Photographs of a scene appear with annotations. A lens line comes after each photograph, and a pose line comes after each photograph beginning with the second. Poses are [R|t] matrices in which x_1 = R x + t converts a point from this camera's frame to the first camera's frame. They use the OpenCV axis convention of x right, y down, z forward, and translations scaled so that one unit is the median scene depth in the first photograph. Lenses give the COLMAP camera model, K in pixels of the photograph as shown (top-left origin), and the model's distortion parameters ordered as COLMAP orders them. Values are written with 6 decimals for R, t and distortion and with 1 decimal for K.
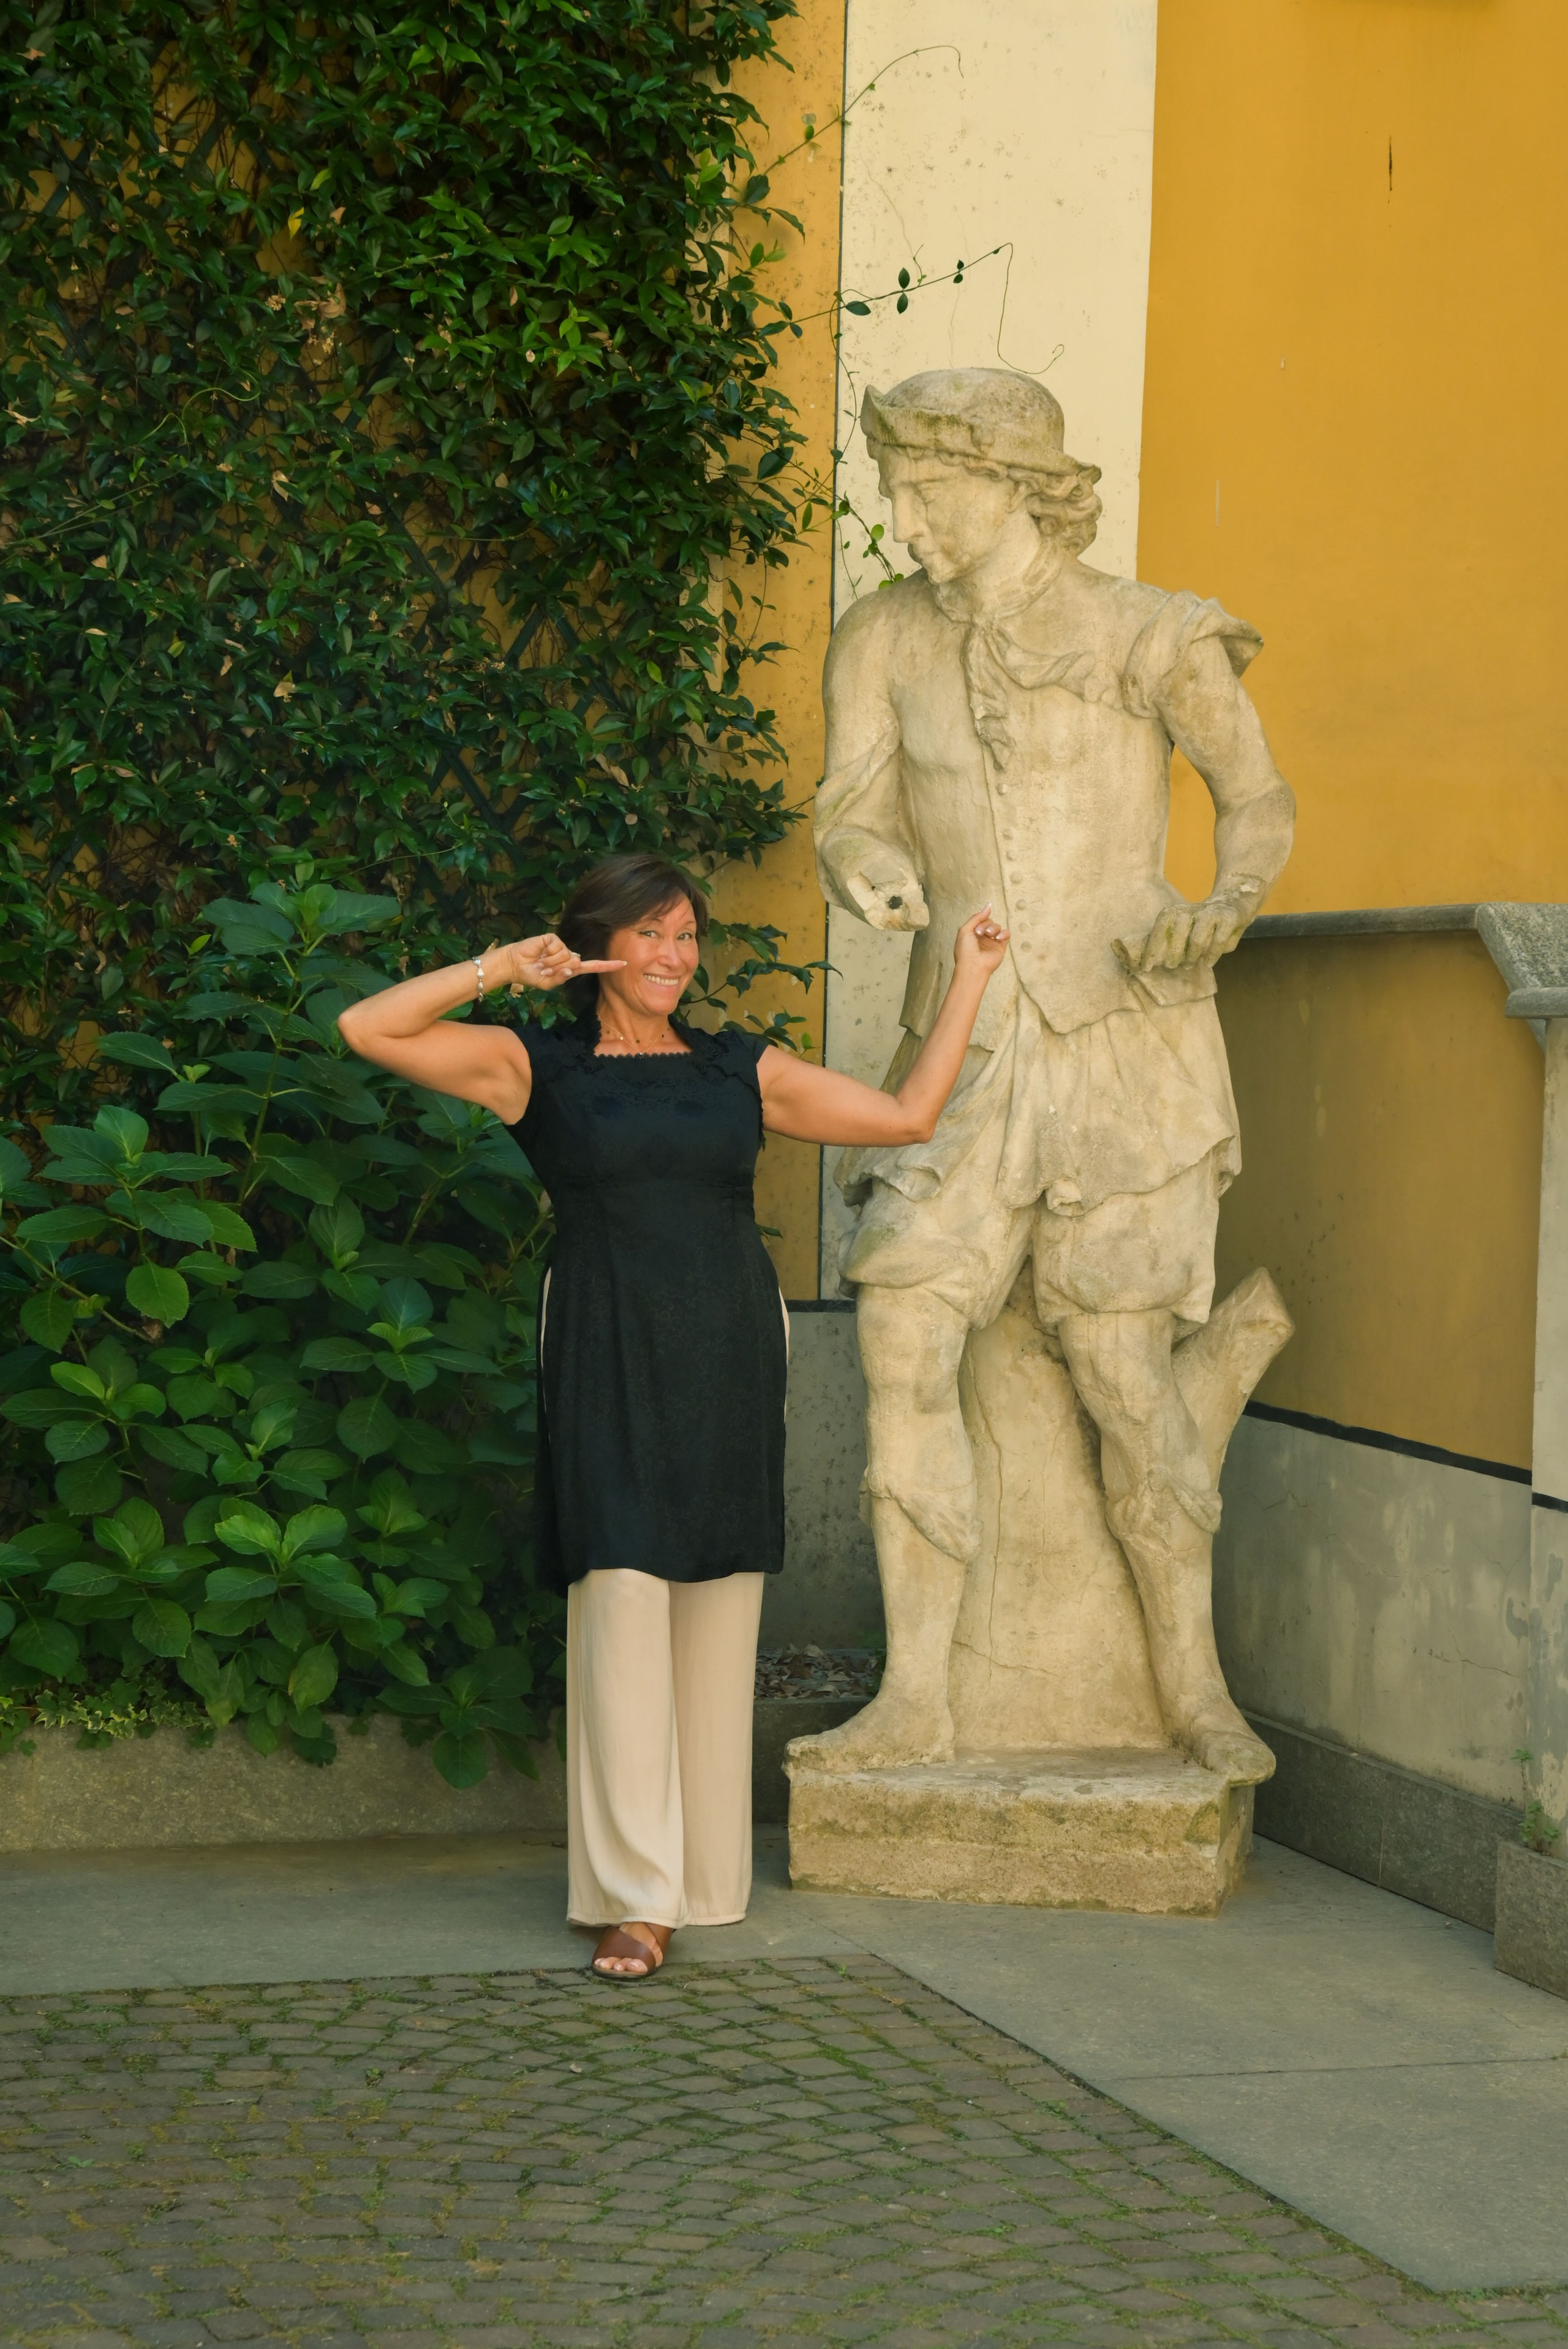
lens RADIAL K [[4673.5, 0, 784.0], [0, 4673.5, 1174.5], [0, 0, 1]] dist [0.165413, 0.242479]
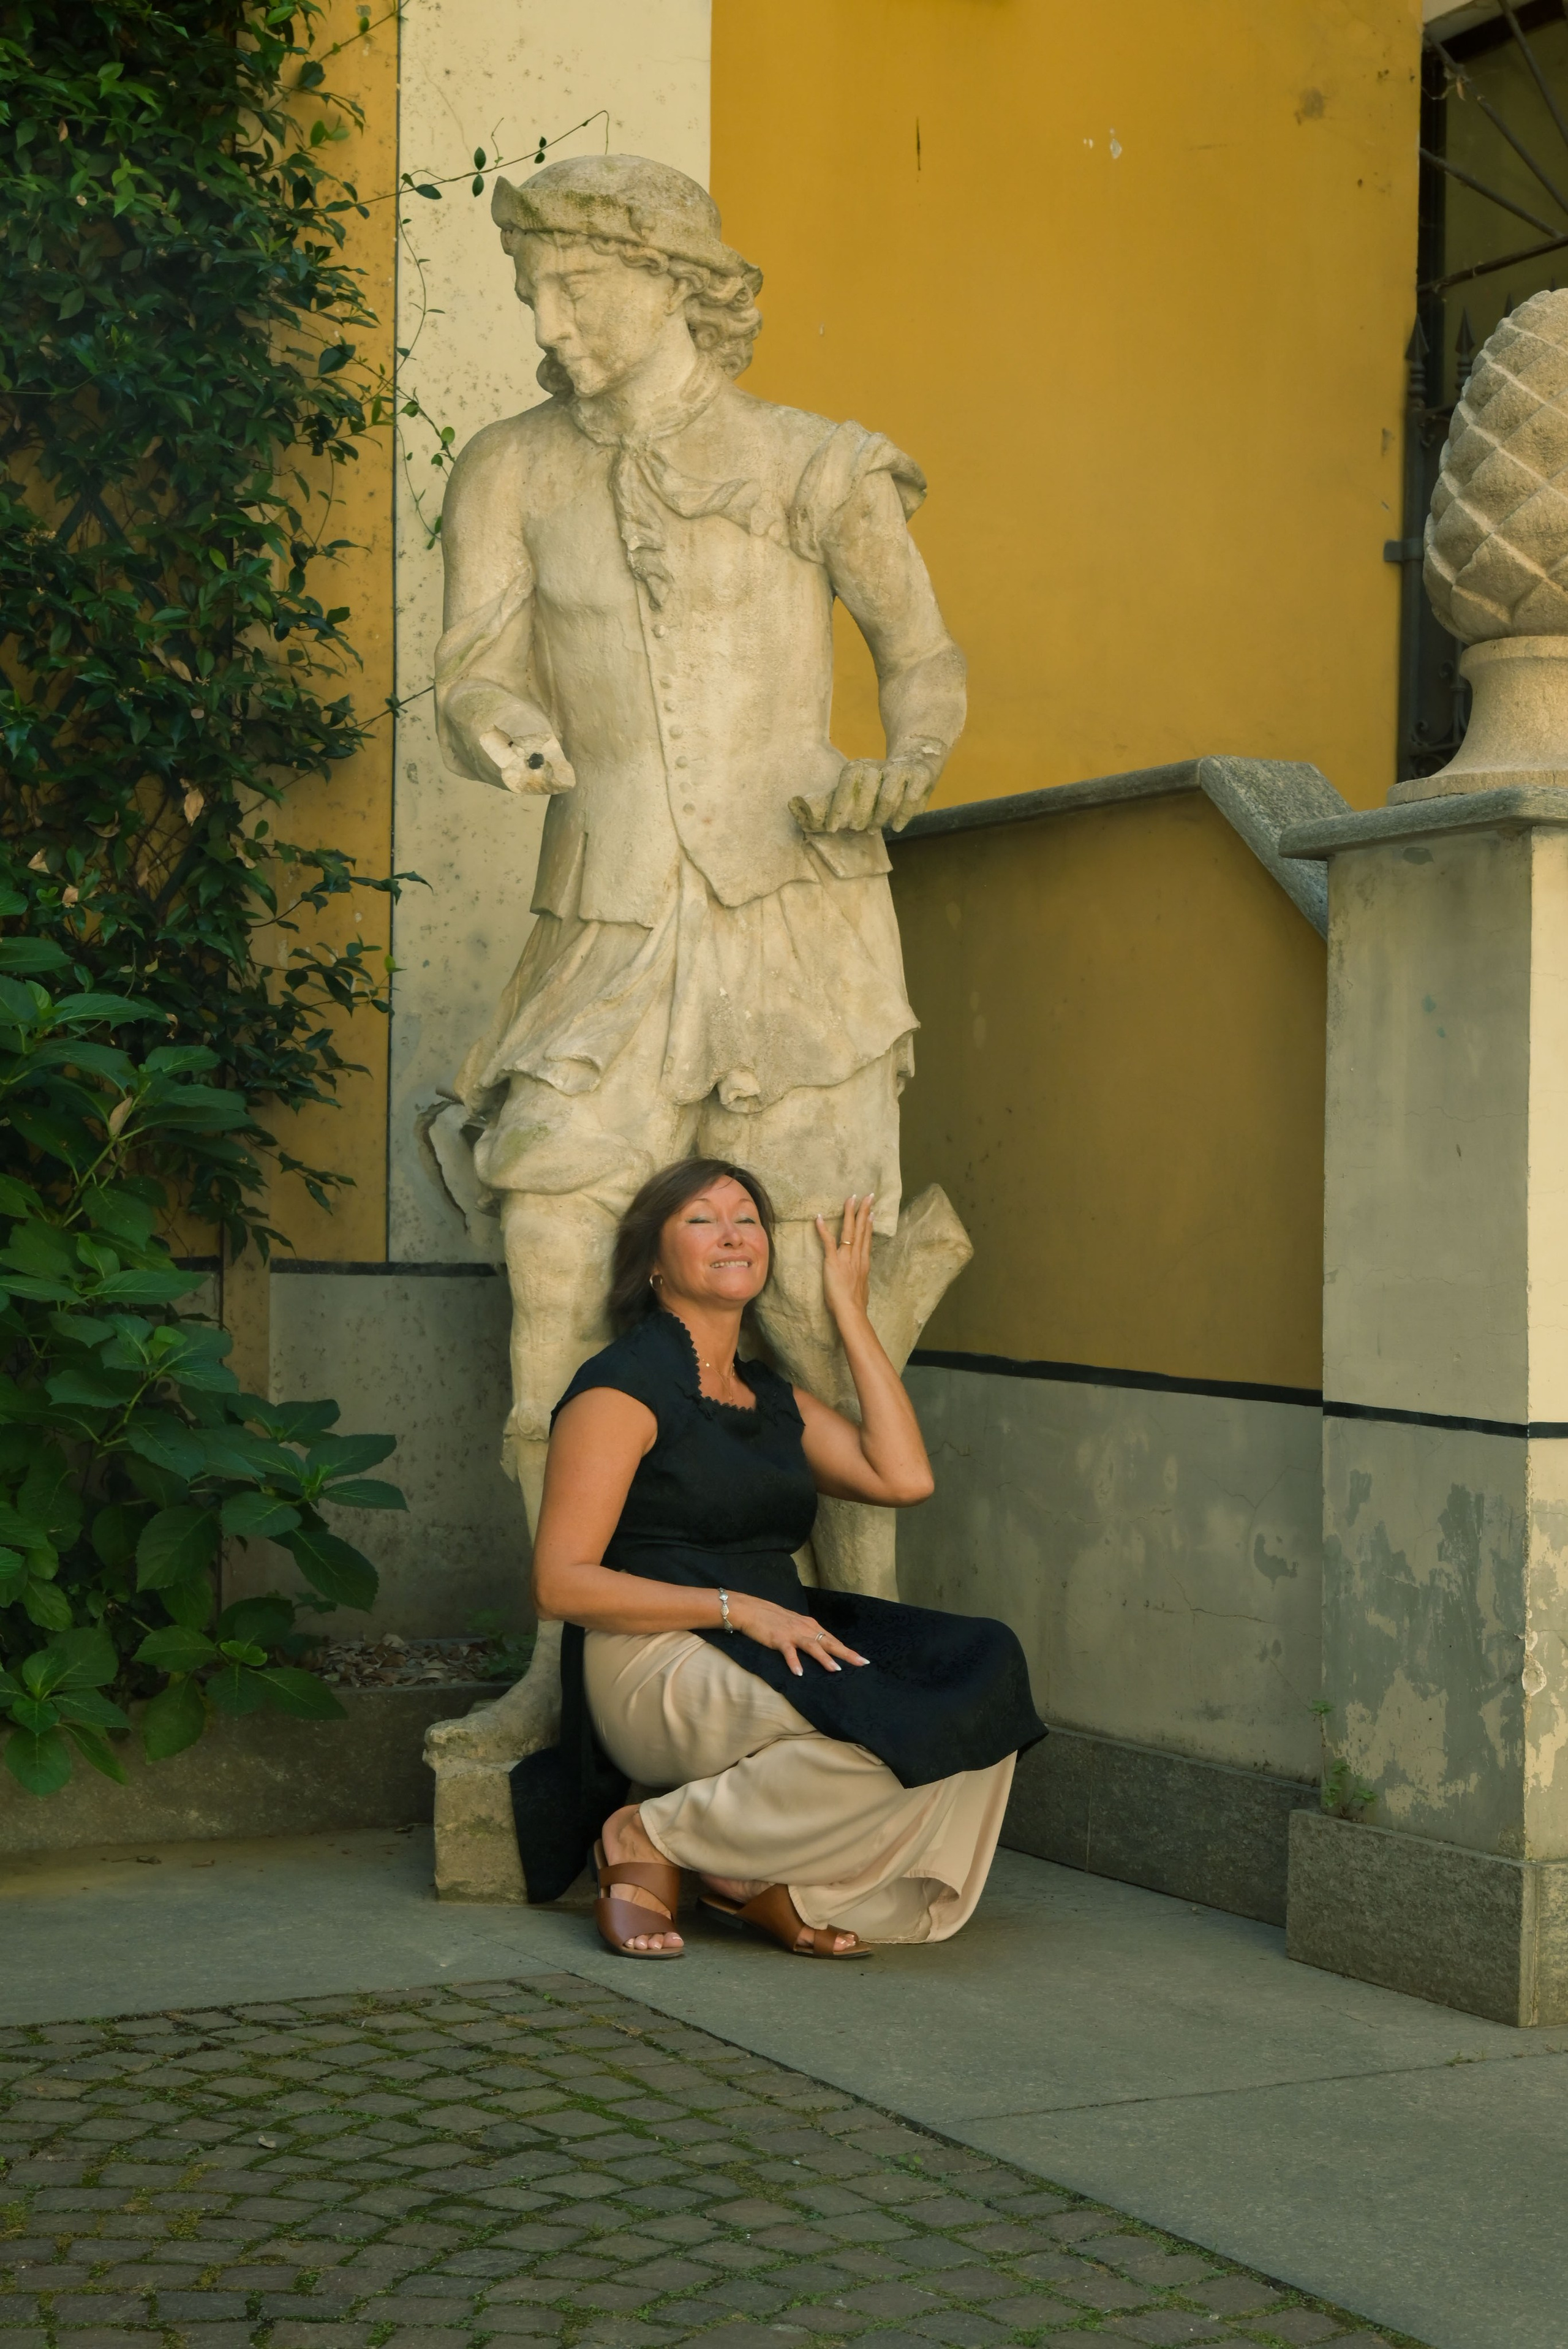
lens RADIAL K [[3878.7, 0, 783.4], [0, 3878.7, 1118.2], [0, 0, 1]] dist [0.052215, 0.059965]
pose [[0.986394, -0.003841, 0.164351, -0.050845], [0.011898, 0.998773, -0.048071, 0.044670], [-0.163964, 0.049373, 0.985230, 0.284090]]
